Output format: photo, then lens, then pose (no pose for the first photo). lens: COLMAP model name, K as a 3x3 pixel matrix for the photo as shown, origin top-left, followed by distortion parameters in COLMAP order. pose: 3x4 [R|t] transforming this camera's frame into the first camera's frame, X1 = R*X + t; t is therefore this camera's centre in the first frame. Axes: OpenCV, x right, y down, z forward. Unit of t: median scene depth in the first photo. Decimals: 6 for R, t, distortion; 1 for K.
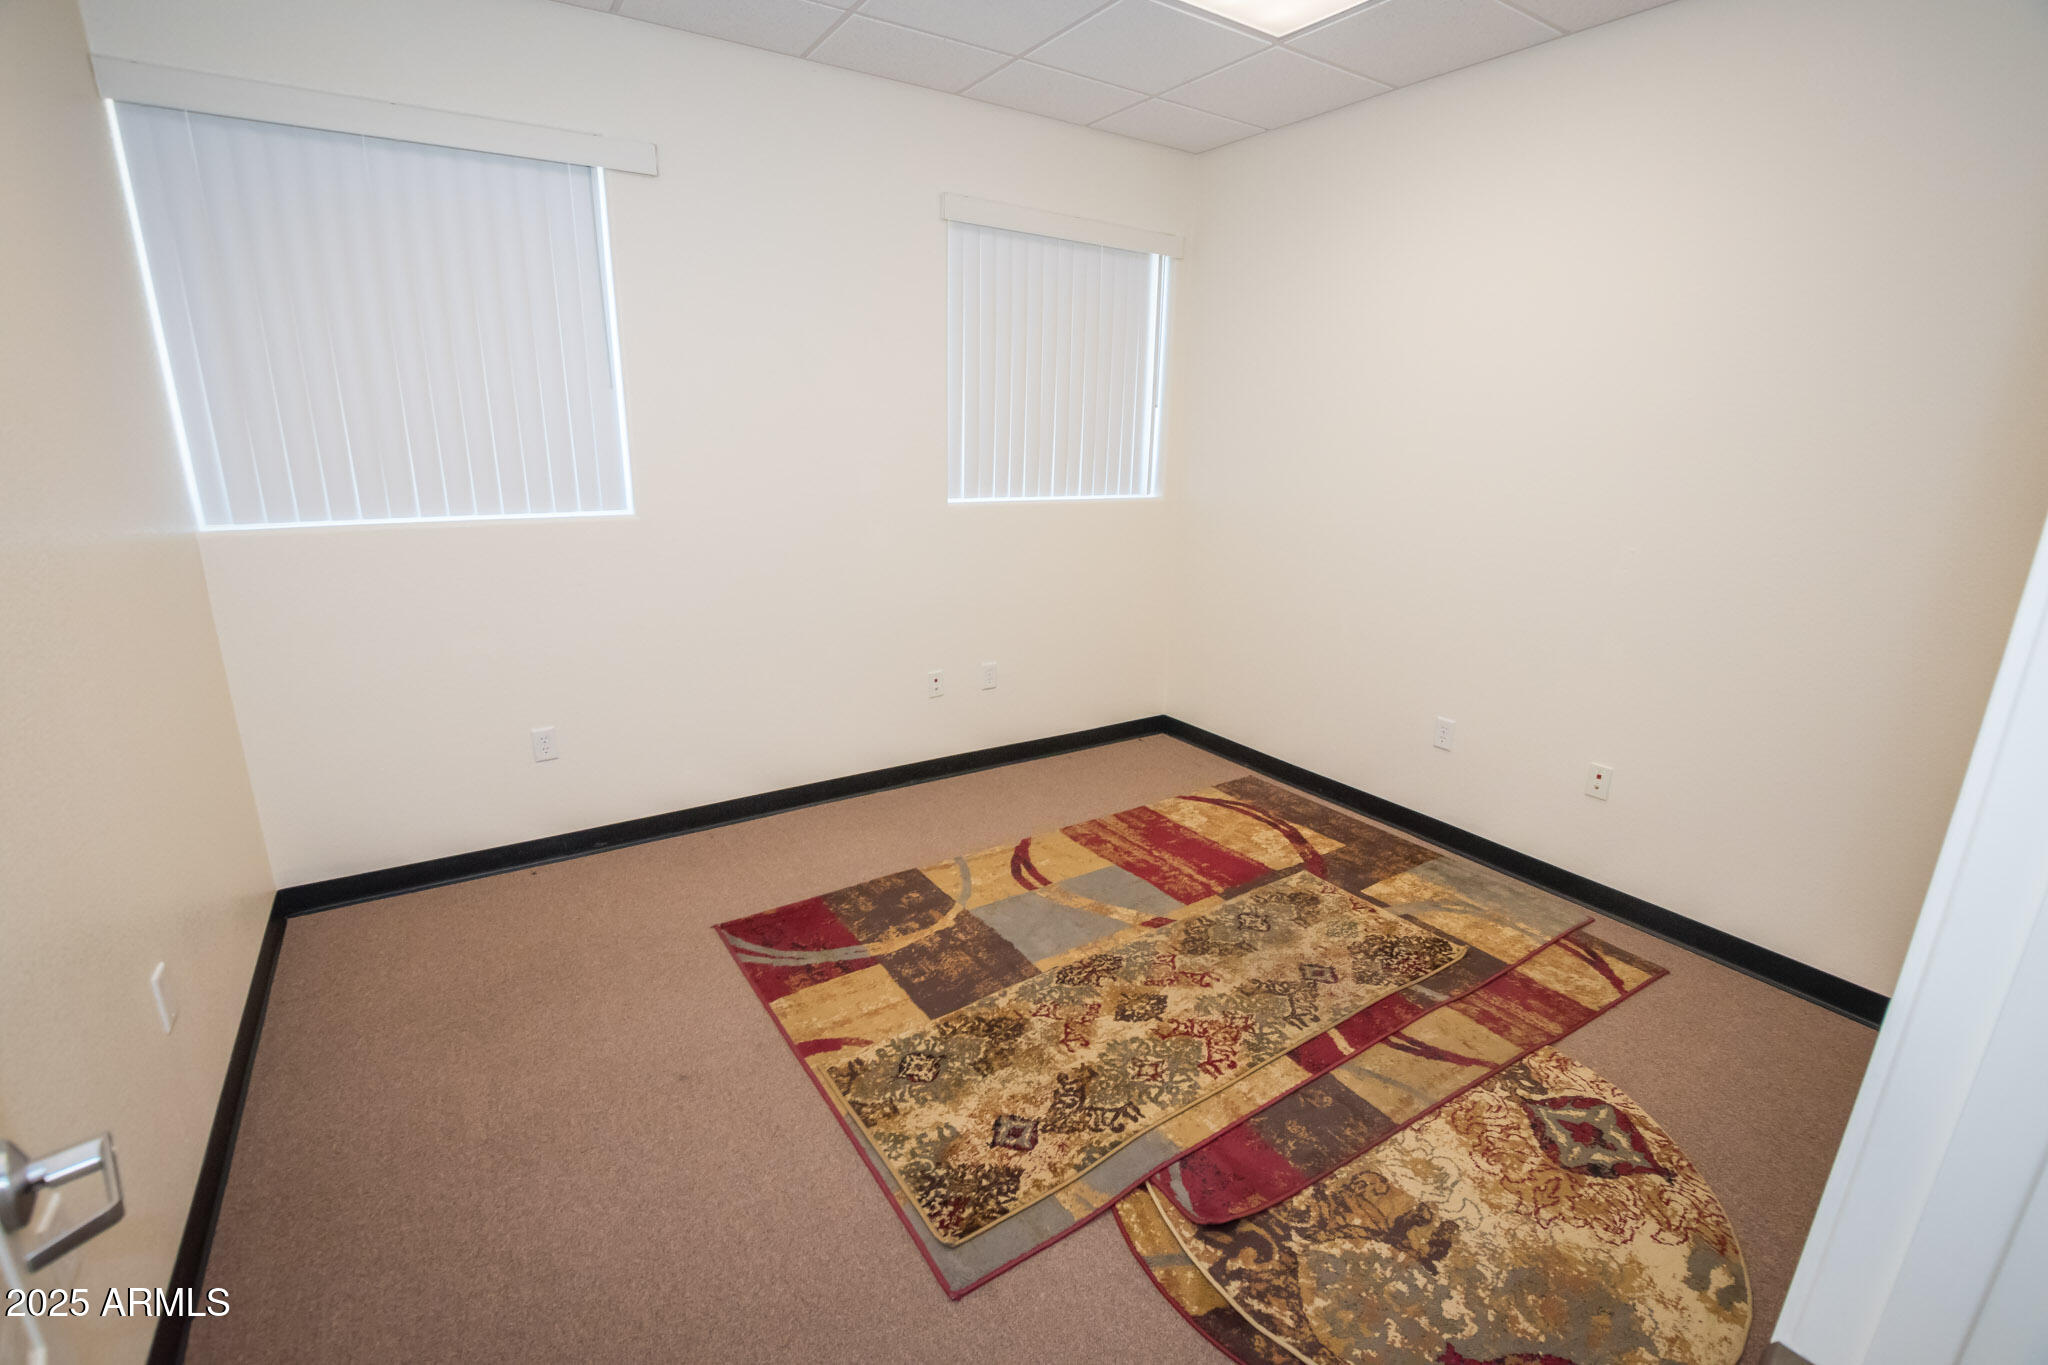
lens RADIAL K [[905.7, 0, 1028.8], [0, 905.7, 686.4], [0, 0, 1]] dist [-0.038319, 0.007638]
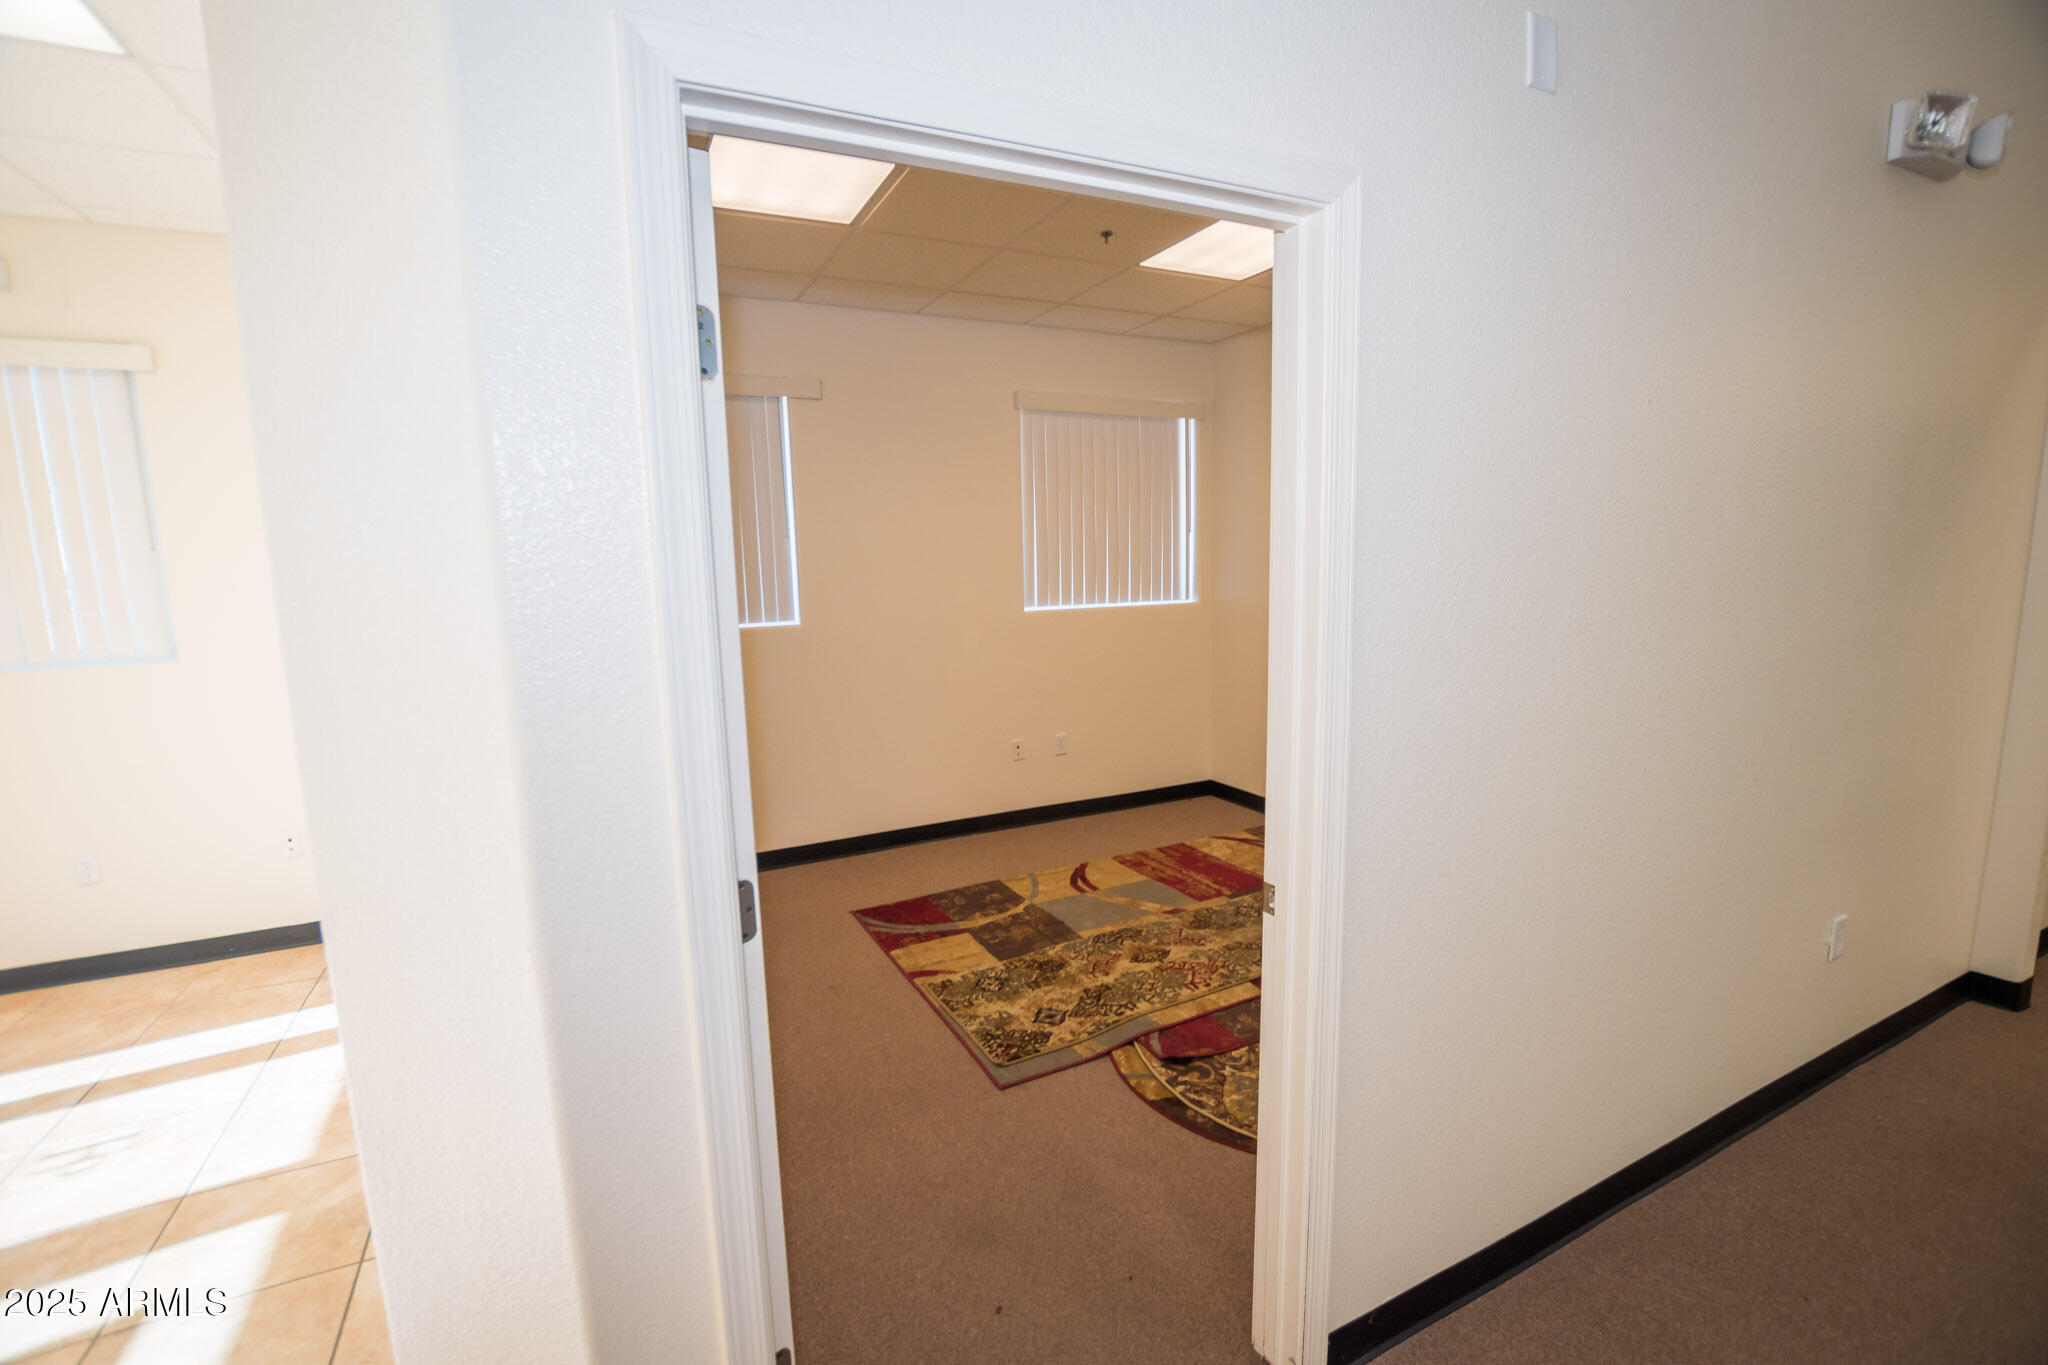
lens RADIAL K [[905.7, 0, 1028.8], [0, 905.7, 686.4], [0, 0, 1]] dist [-0.038319, 0.007638]
pose [[0.991734, -0.025769, -0.125695, 0.115046], [0.009076, 0.991261, -0.131606, 0.116376], [0.127988, 0.129377, 0.983301, -0.411534]]
